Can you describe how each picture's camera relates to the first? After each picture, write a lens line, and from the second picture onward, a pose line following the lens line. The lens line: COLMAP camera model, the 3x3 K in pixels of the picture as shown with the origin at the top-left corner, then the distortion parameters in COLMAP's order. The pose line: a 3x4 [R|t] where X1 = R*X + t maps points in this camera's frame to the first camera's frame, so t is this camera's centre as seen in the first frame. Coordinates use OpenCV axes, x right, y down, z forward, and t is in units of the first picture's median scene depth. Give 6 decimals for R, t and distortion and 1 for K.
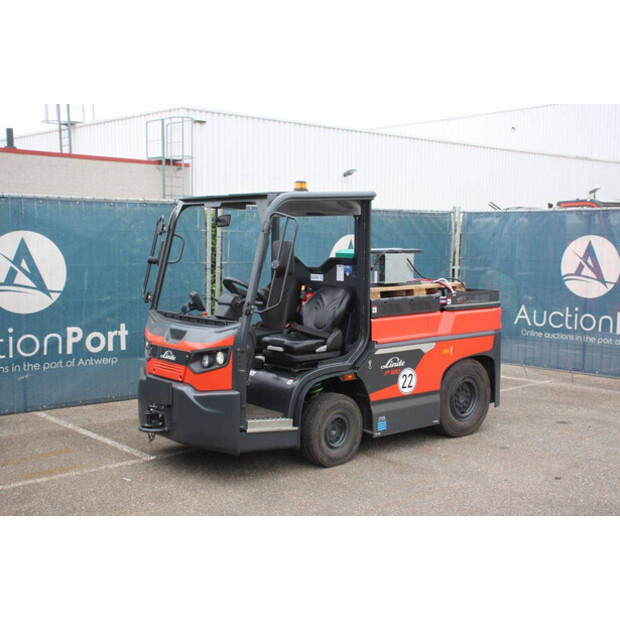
lens RADIAL K [[849.6, 0, 310.0], [0, 849.6, 310.0], [0, 0, 1]] dist [0.050262, 0.076127]
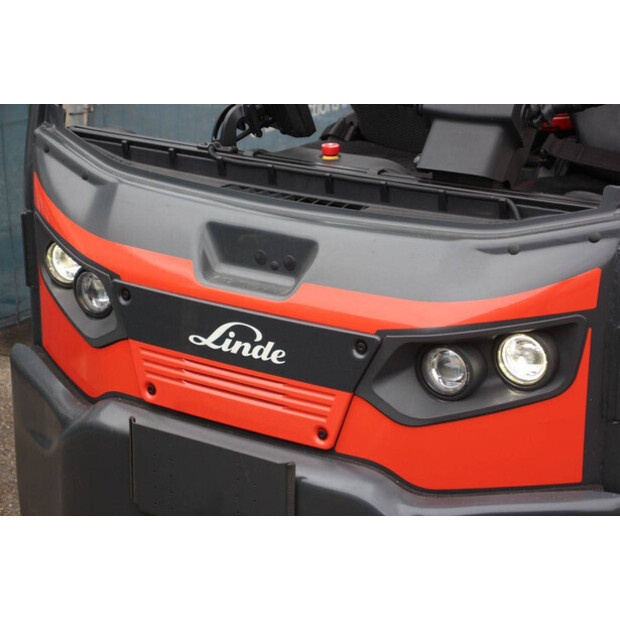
lens RADIAL K [[1453.1, 0, 310.0], [0, 1453.1, 310.0], [0, 0, 1]] dist [0.377180, 0.141735]
pose [[0.953076, -0.103521, 0.284482, -0.242087], [0.031796, 0.968749, 0.245995, -0.052694], [-0.301057, -0.225407, 0.926583, 0.554871]]
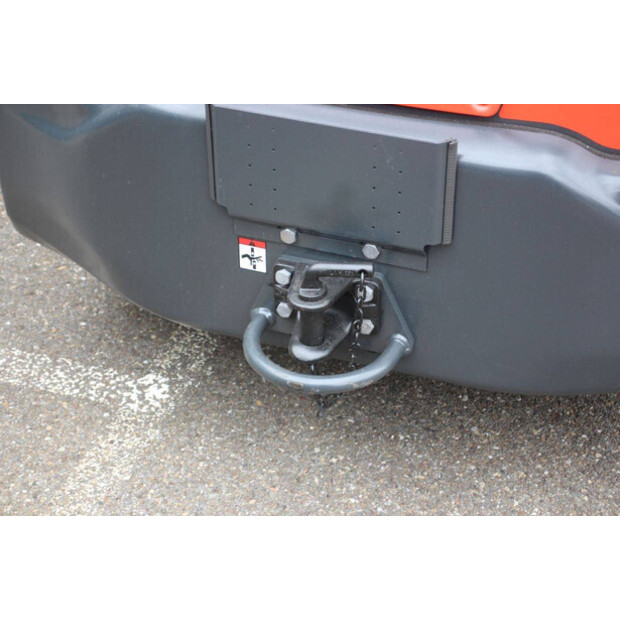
lens RADIAL K [[1453.1, 0, 310.0], [0, 1453.1, 310.0], [0, 0, 1]] dist [0.377180, 0.141735]
pose [[0.865176, -0.304764, 0.398232, -0.293766], [0.062152, 0.853178, 0.517904, -0.046117], [-0.497601, -0.423327, 0.757091, 0.673545]]
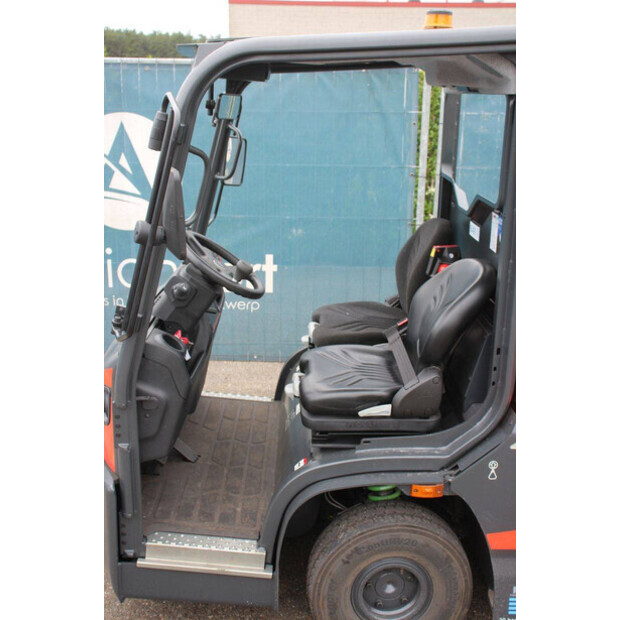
lens RADIAL K [[755.6, 0, 310.0], [0, 755.6, 310.0], [0, 0, 1]] dist [0.004589, 0.029648]
pose [[0.770657, 0.181446, -0.610872, 0.204158], [-0.060451, 0.975100, 0.213370, -0.081448], [0.634376, -0.127507, 0.762436, 0.646078]]
